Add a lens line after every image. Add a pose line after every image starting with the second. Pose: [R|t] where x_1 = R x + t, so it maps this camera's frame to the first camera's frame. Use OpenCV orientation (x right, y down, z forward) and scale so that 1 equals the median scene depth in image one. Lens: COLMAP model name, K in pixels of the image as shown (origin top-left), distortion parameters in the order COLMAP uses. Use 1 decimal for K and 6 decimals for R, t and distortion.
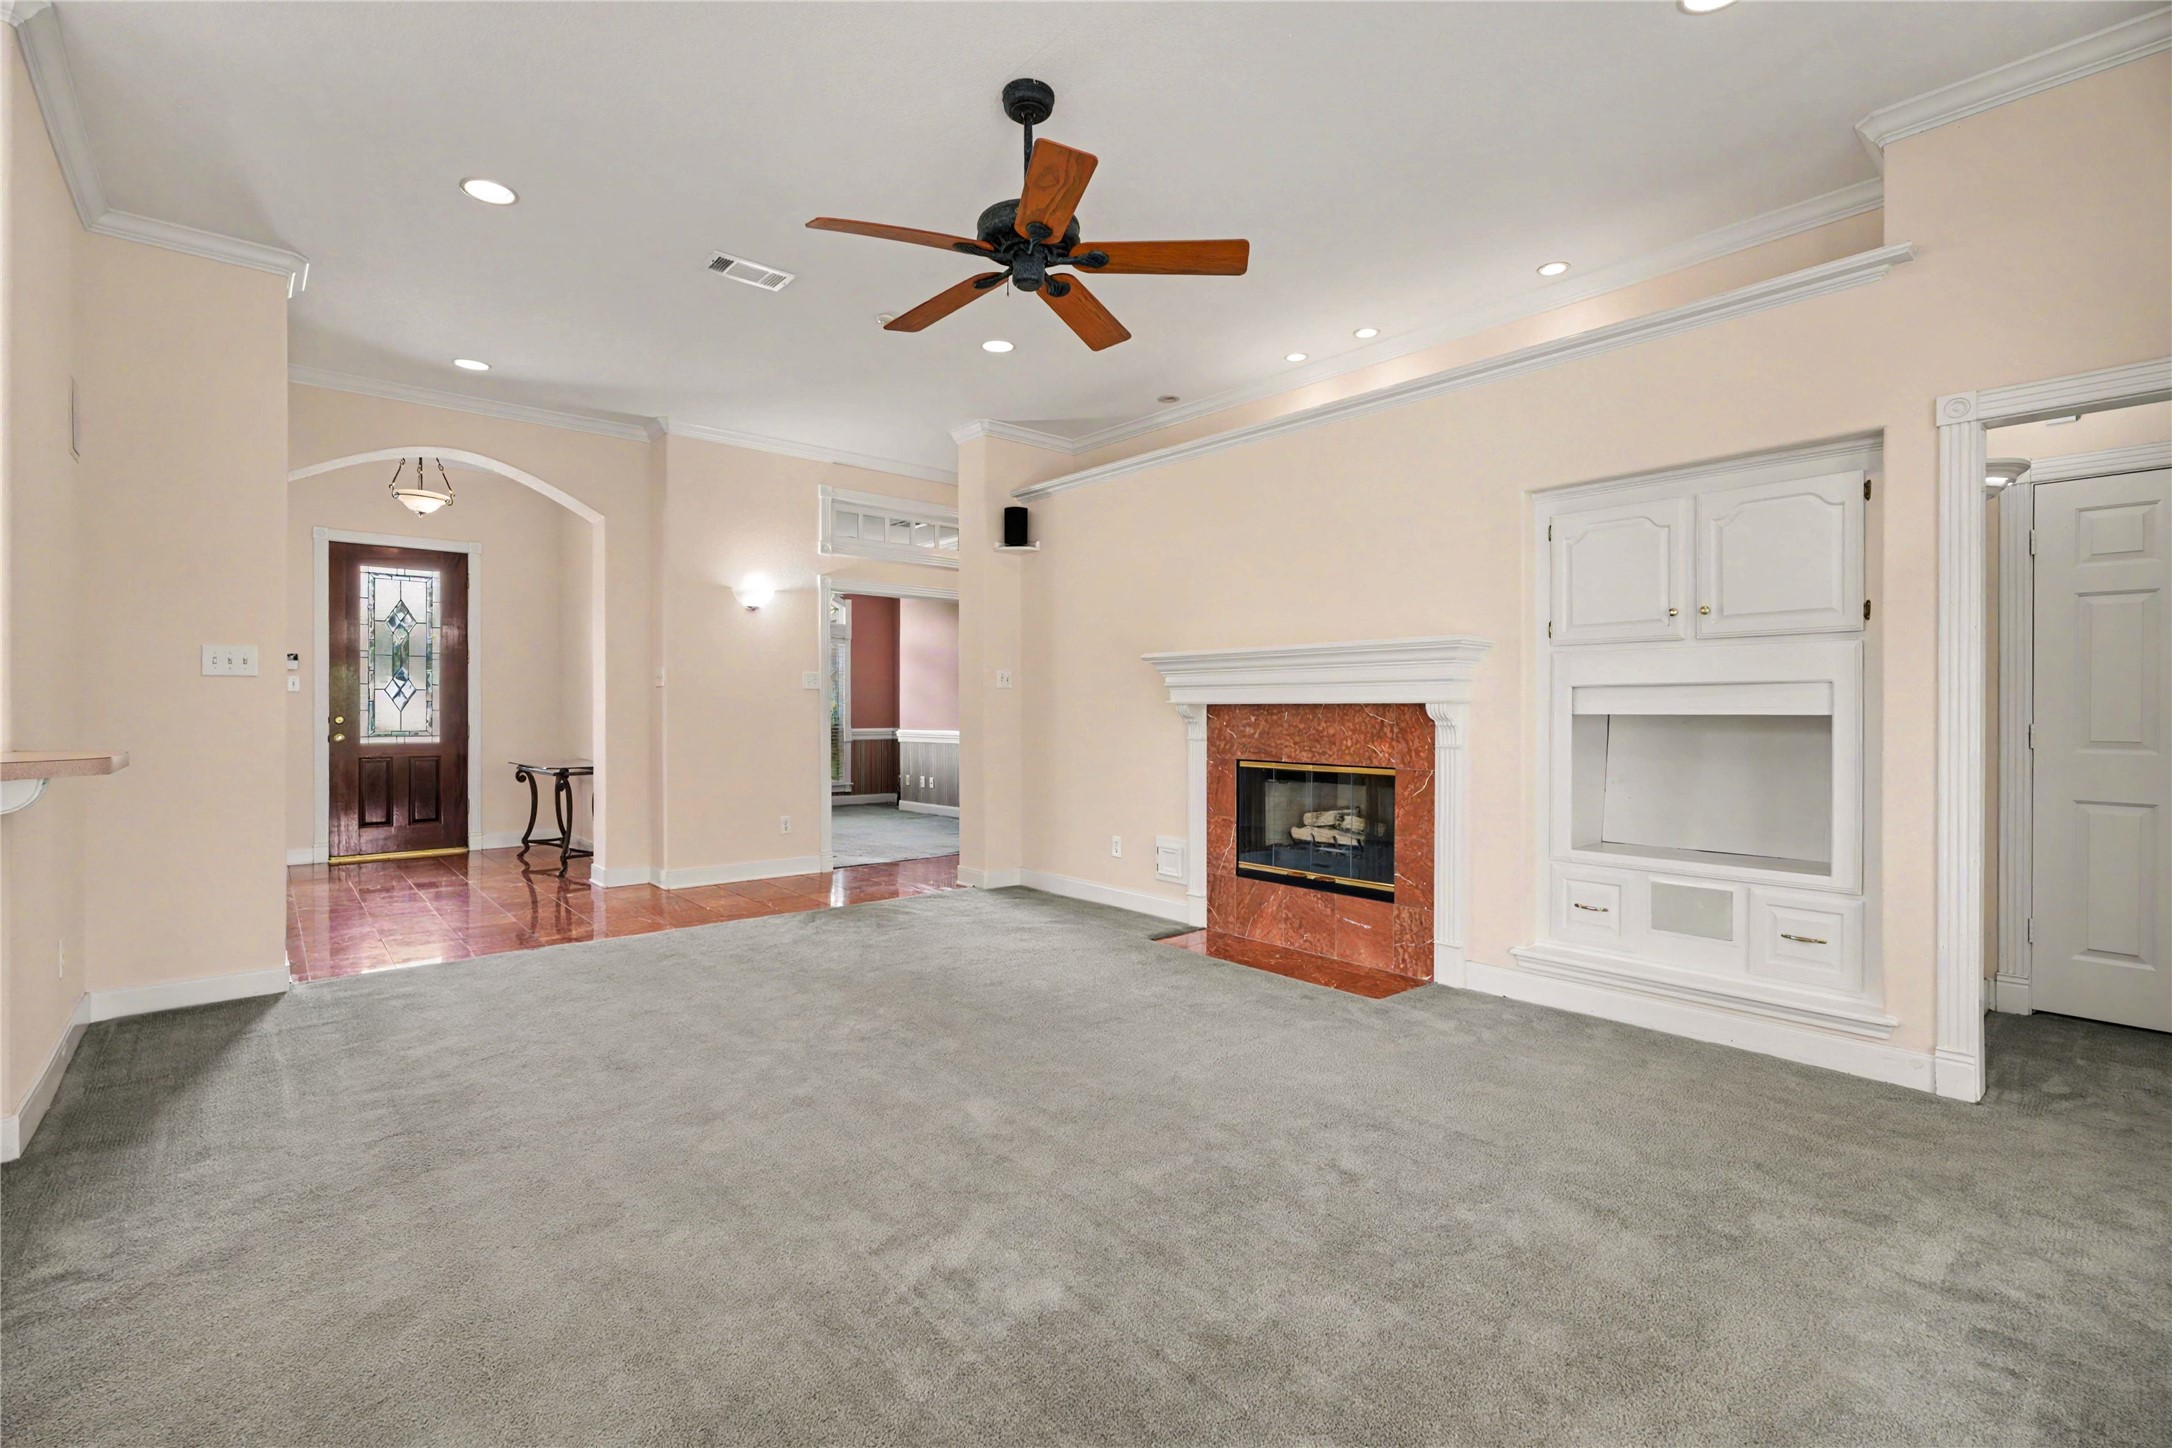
lens RADIAL K [[959.3, 0, 1089.3], [0, 959.3, 711.3], [0, 0, 1]] dist [0.004453, 0.000764]
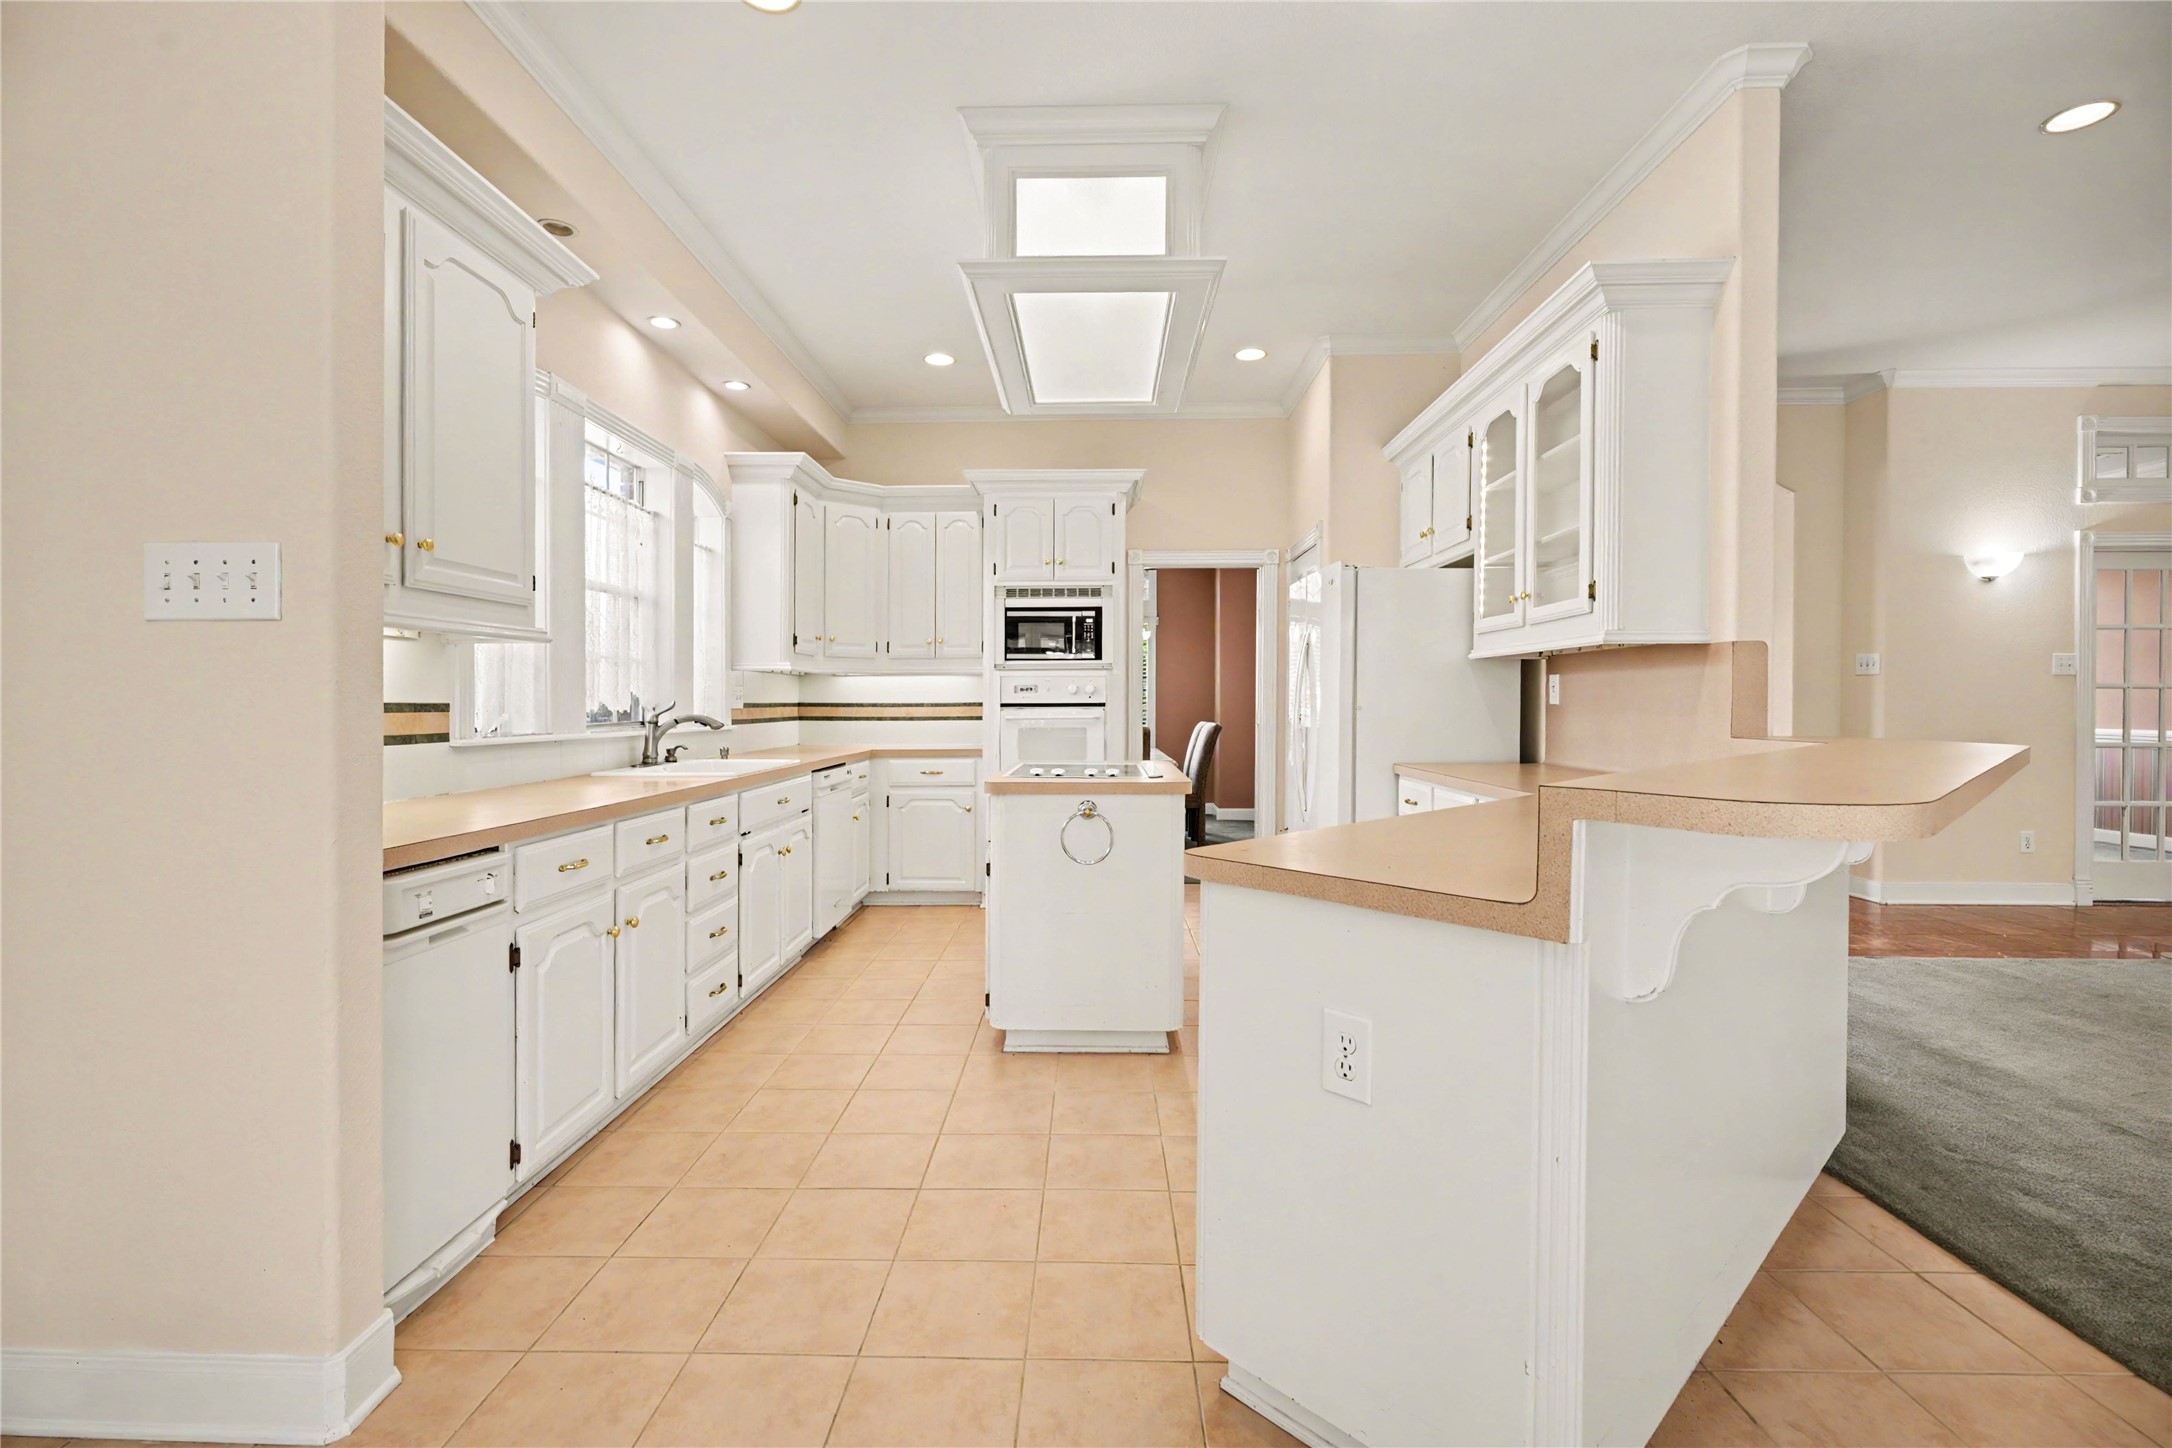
lens RADIAL K [[959.3, 0, 1084.5], [0, 959.3, 725.0], [0, 0, 1]] dist [0.004453, 0.000764]
pose [[0.738270, 0.012017, -0.674398, -0.363071], [-0.001352, 0.999866, 0.016336, 0.006407], [0.674504, -0.011149, 0.738187, -0.147797]]
